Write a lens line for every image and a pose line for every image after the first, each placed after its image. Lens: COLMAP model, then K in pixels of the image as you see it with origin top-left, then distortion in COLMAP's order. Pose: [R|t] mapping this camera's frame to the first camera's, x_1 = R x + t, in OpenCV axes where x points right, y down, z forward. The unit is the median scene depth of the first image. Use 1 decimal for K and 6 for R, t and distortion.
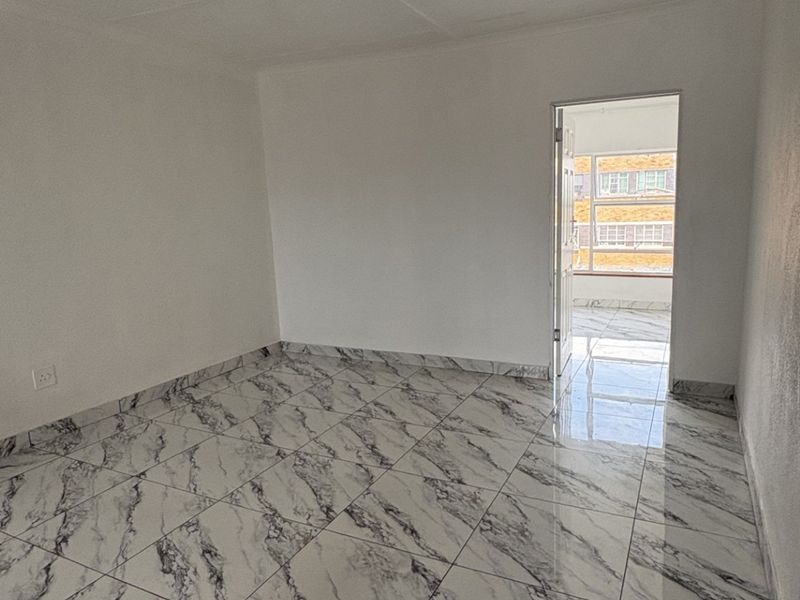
lens RADIAL K [[569.2, 0, 400.4], [0, 569.2, 299.3], [0, 0, 1]] dist [0.000629, -0.000153]
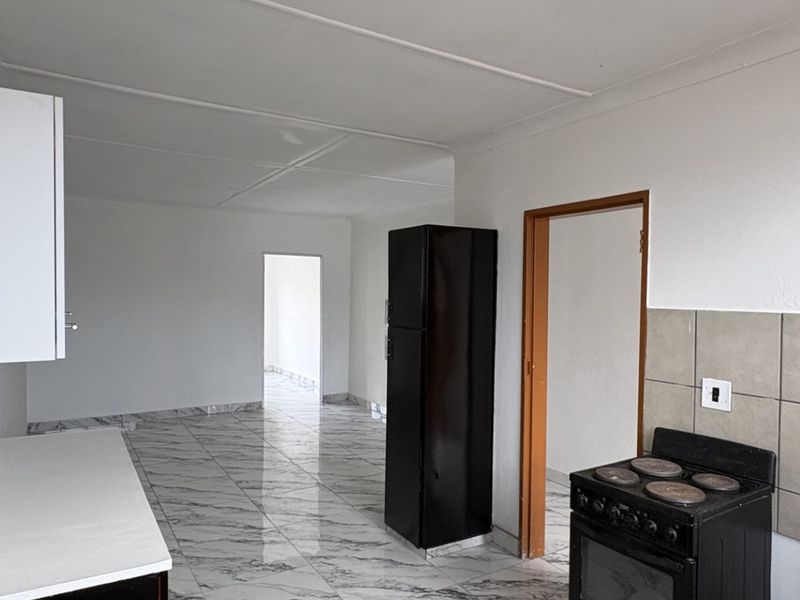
lens RADIAL K [[569.2, 0, 400.7], [0, 569.2, 299.4], [0, 0, 1]] dist [0.000629, -0.000153]
pose [[0.526419, 0.022044, 0.849939, -1.100821], [0.111169, 0.989297, -0.094513, 0.028774], [-0.842926, 0.144241, 0.518334, -0.314664]]
